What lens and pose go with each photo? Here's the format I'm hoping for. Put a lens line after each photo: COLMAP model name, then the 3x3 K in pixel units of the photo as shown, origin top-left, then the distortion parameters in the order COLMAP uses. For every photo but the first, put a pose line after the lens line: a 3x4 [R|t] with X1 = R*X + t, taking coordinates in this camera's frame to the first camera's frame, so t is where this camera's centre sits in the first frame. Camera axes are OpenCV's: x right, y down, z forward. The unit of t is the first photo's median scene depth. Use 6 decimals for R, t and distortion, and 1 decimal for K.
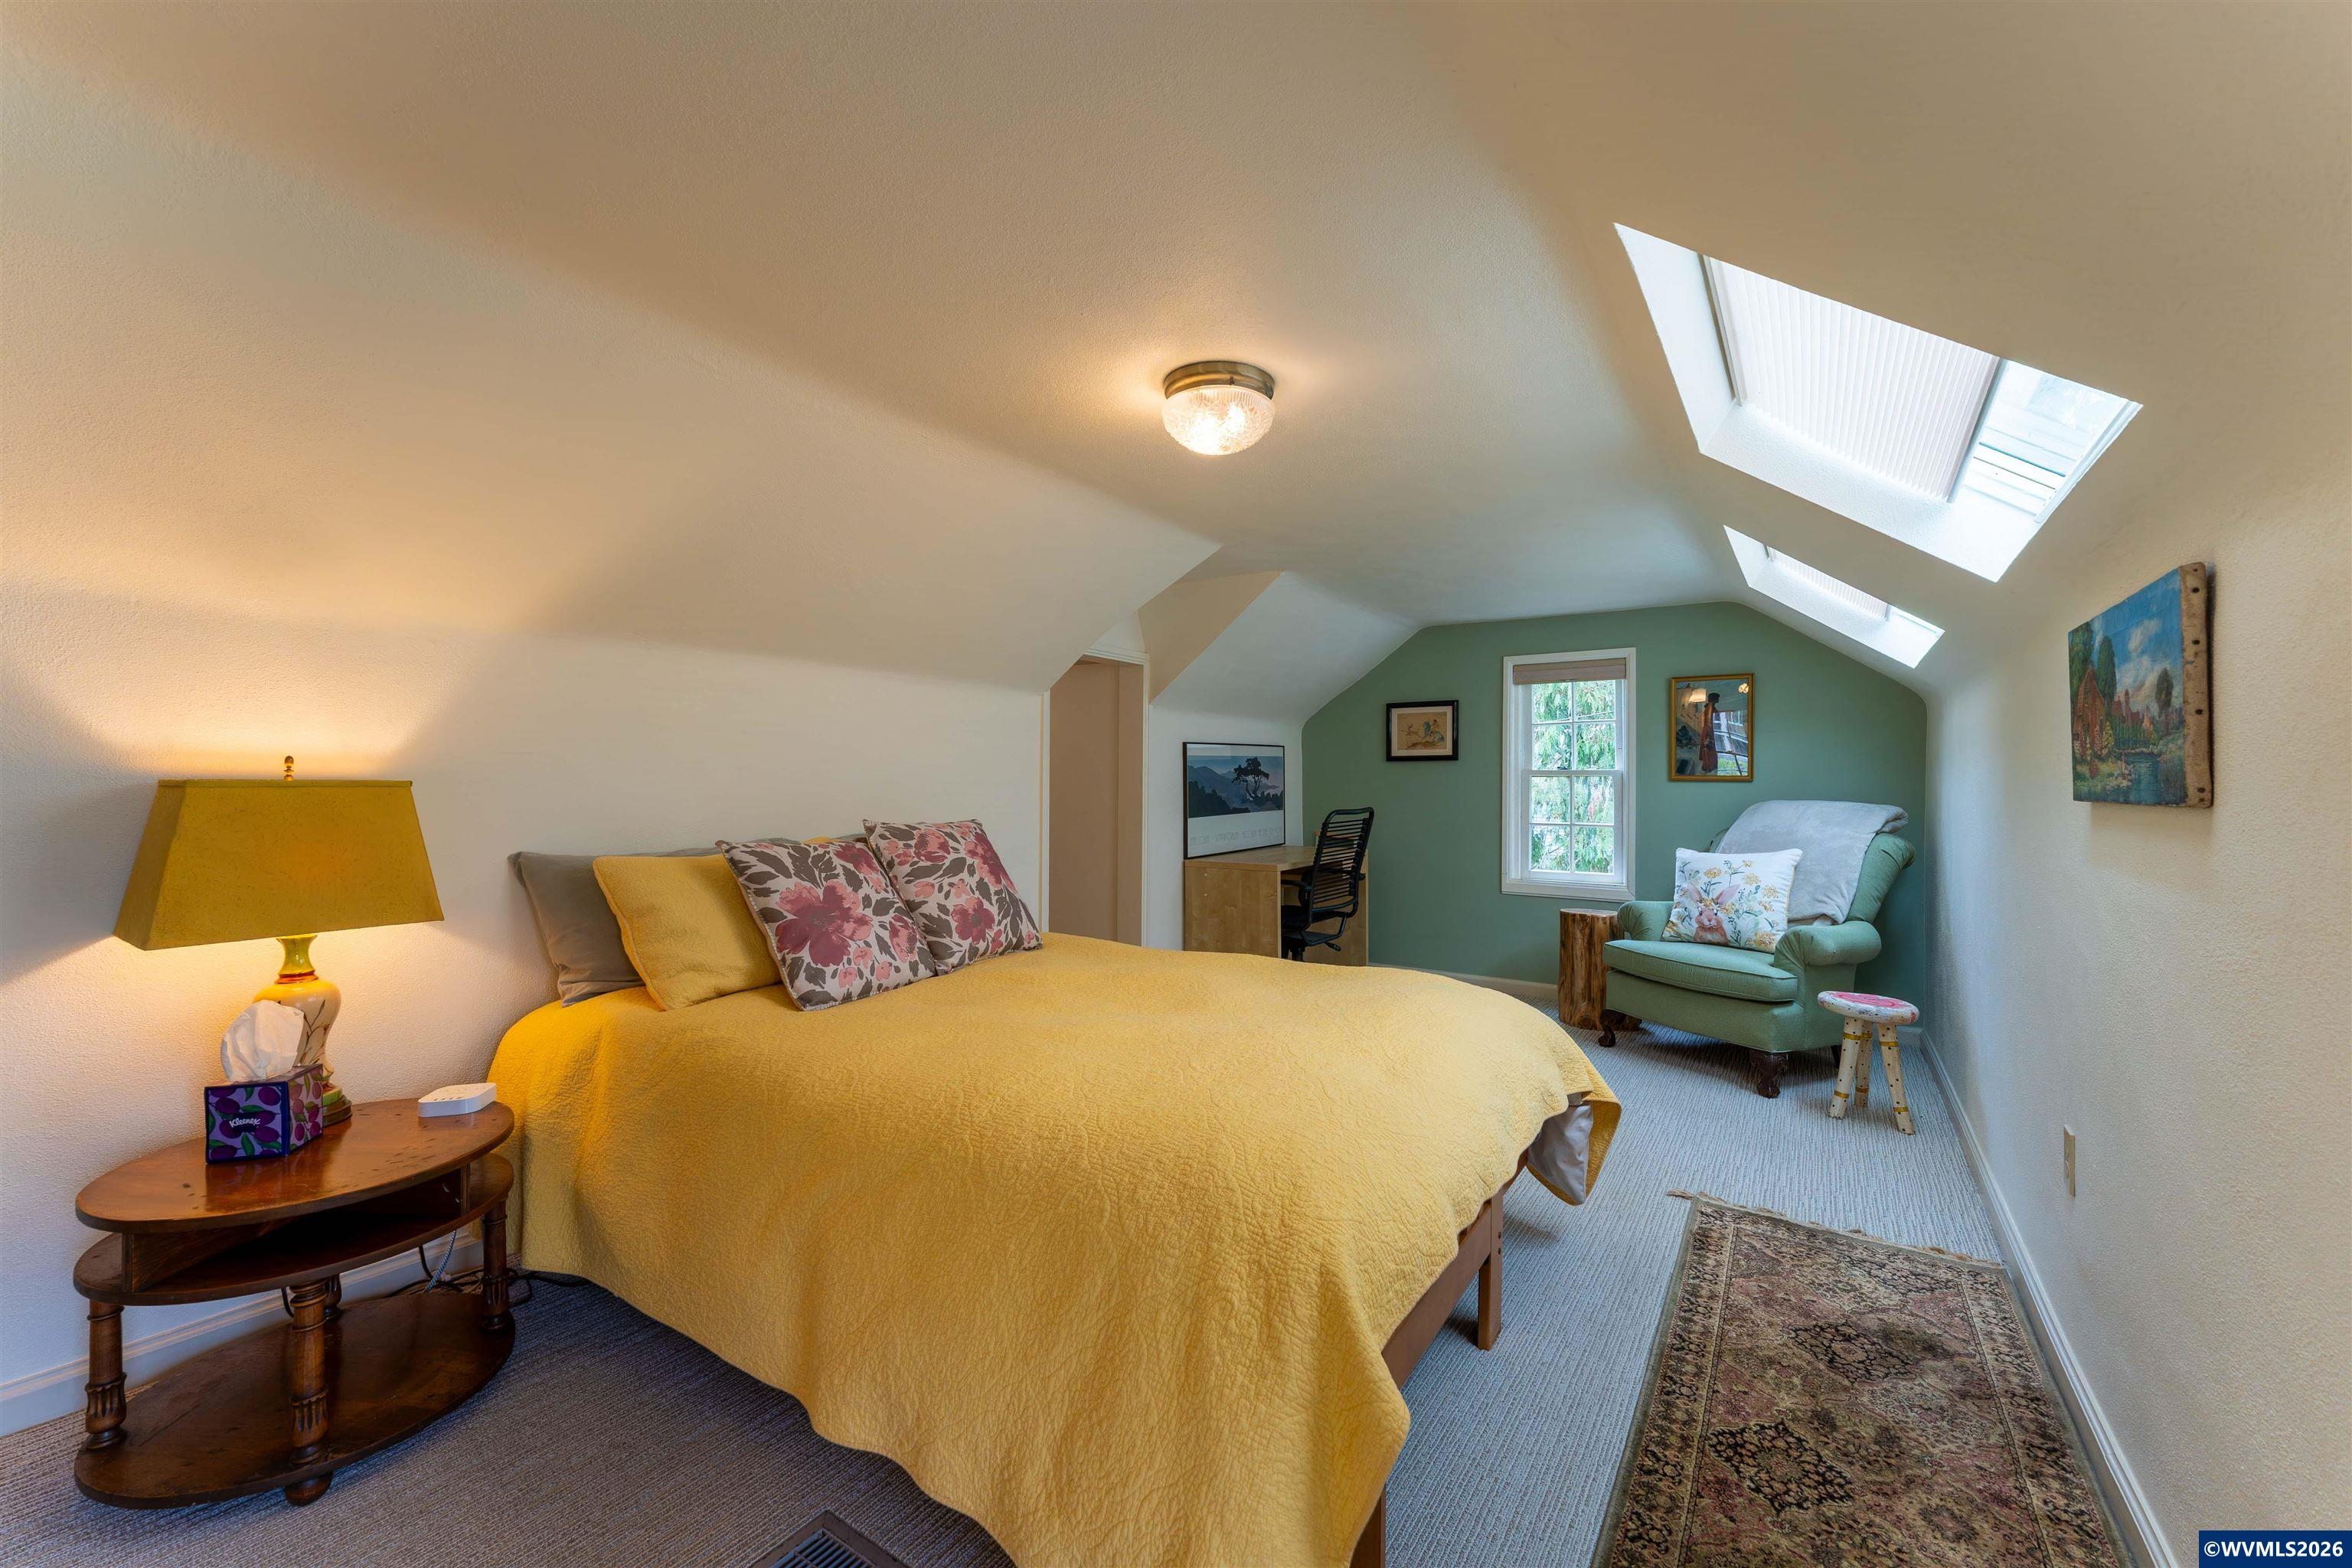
lens RADIAL K [[974.6, 0, 1164.0], [0, 974.6, 782.5], [0, 0, 1]] dist [-0.001710, -0.000321]
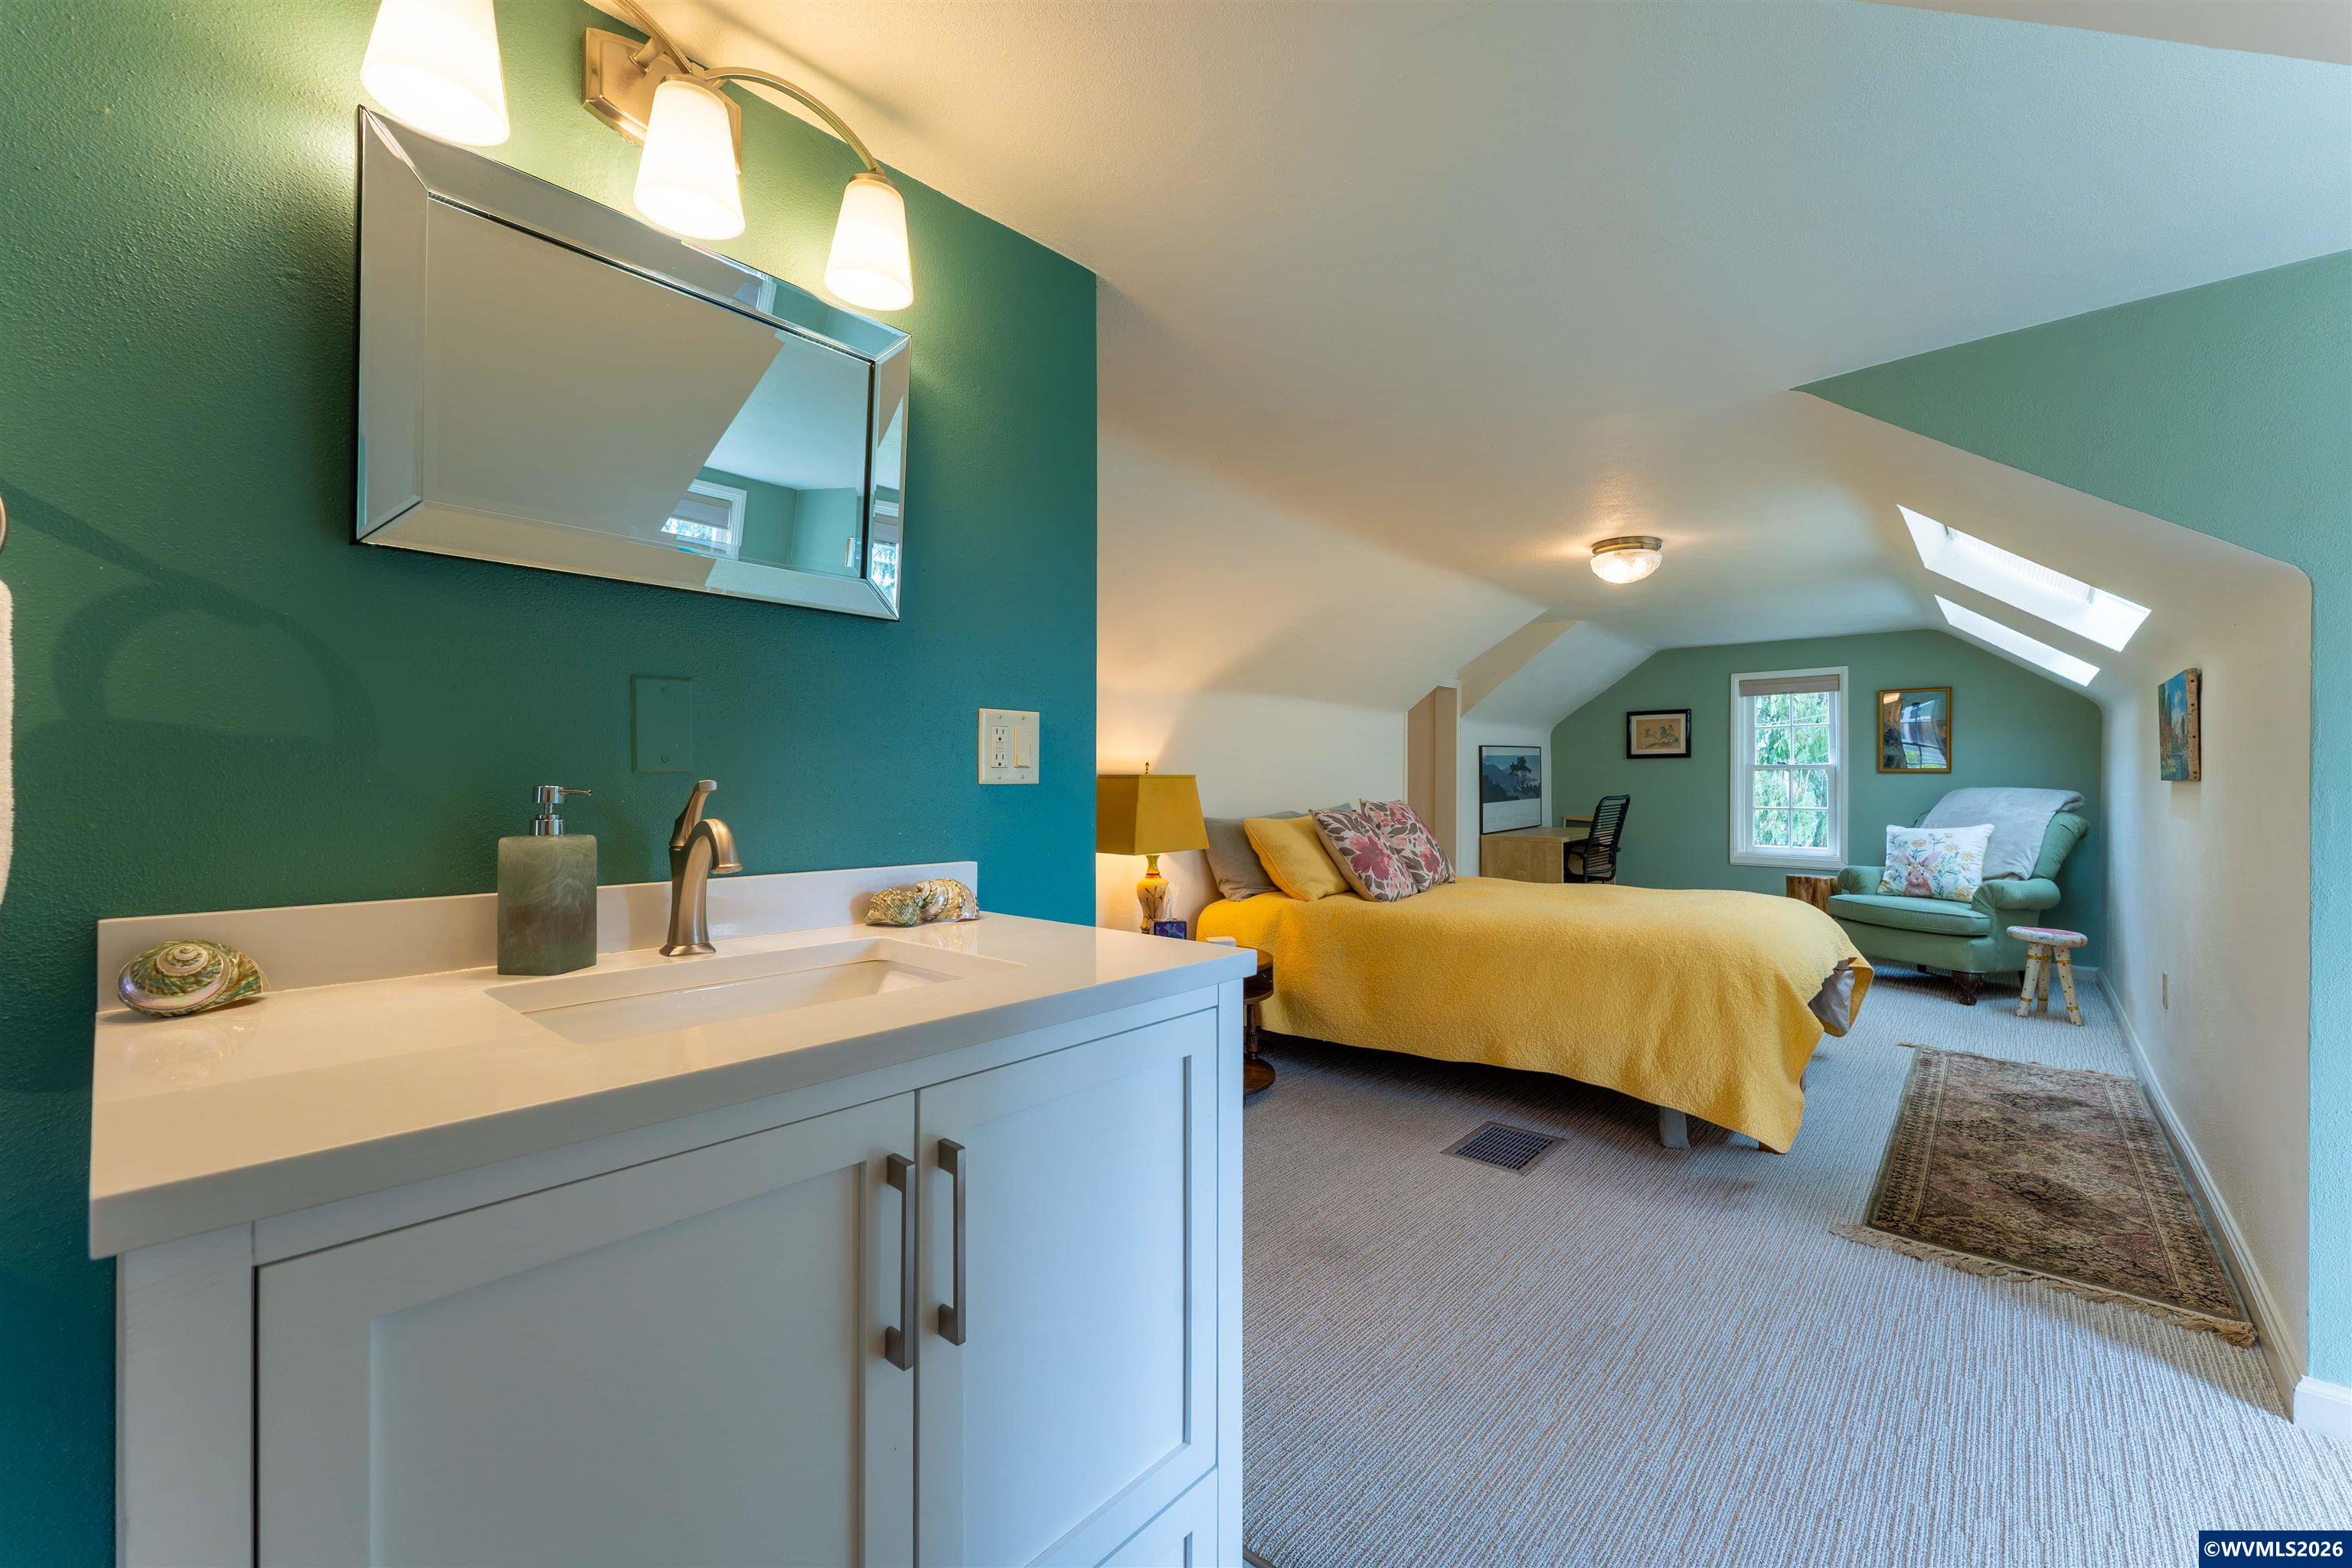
lens RADIAL K [[970.0, 0, 1176.0], [0, 970.0, 784.0], [0, 0, 1]] dist [-0.000891, -0.000150]
pose [[0.992779, -0.004588, -0.119870, -0.297656], [0.005127, 0.999978, 0.004188, 0.003916], [0.119848, -0.004772, 0.992781, -0.451431]]
